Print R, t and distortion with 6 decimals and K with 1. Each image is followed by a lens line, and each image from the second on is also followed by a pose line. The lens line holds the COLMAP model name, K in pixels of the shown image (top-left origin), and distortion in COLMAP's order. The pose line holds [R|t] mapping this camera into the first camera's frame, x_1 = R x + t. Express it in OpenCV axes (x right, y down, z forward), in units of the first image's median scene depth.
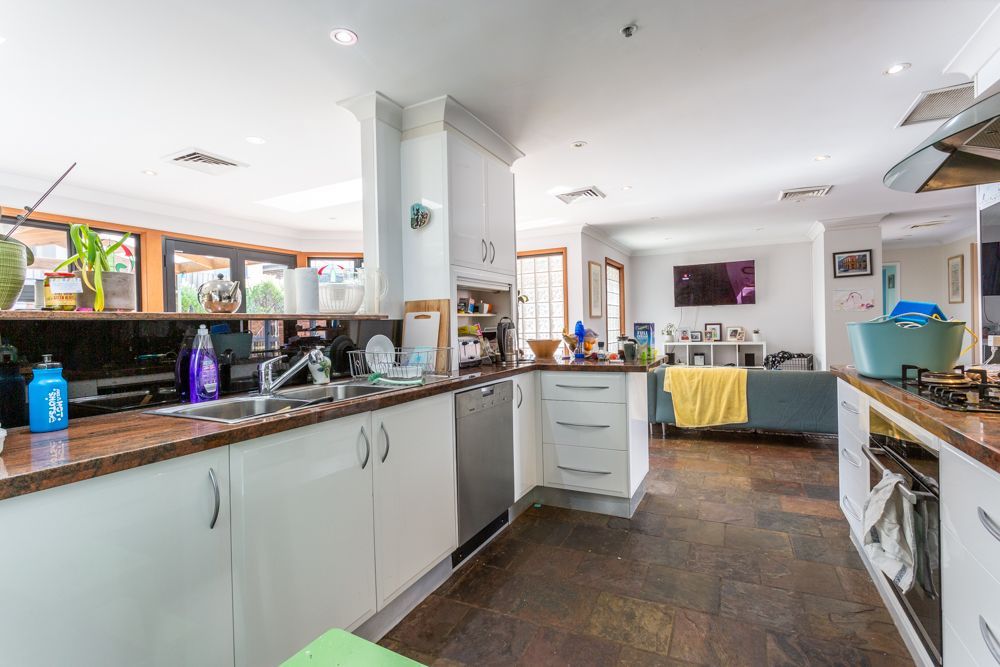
lens RADIAL K [[472.3, 0, 499.1], [0, 472.3, 328.7], [0, 0, 1]] dist [0.000468, -0.000102]
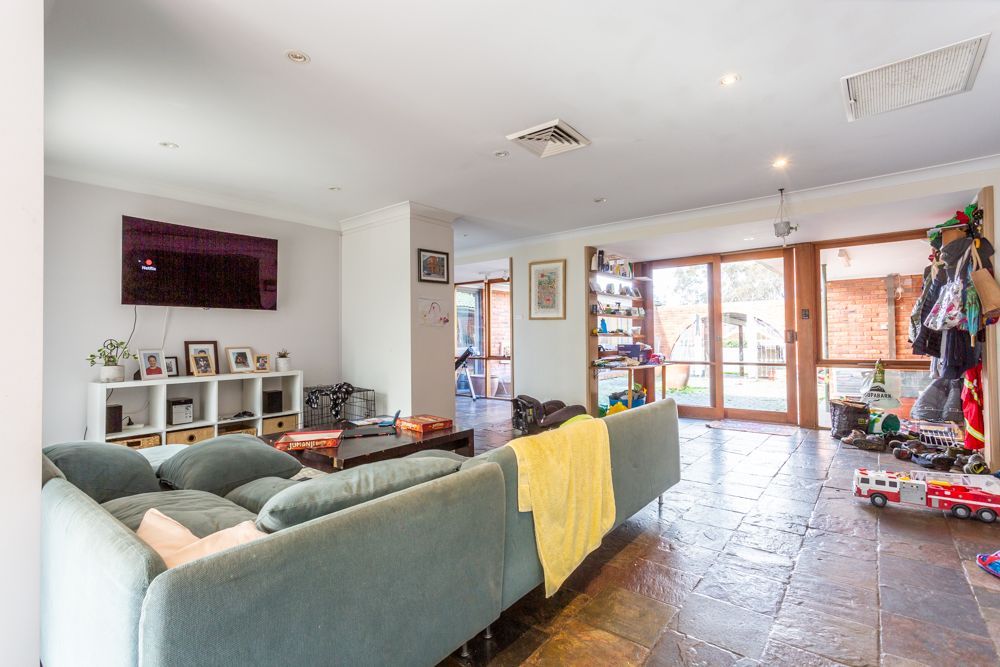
lens RADIAL K [[472.3, 0, 499.0], [0, 472.3, 330.3], [0, 0, 1]] dist [0.000468, -0.000102]
pose [[0.199414, 0.040949, 0.979059, -0.006443], [0.015732, 0.998864, -0.044981, 0.006098], [-0.979789, 0.024373, 0.198543, 0.579578]]
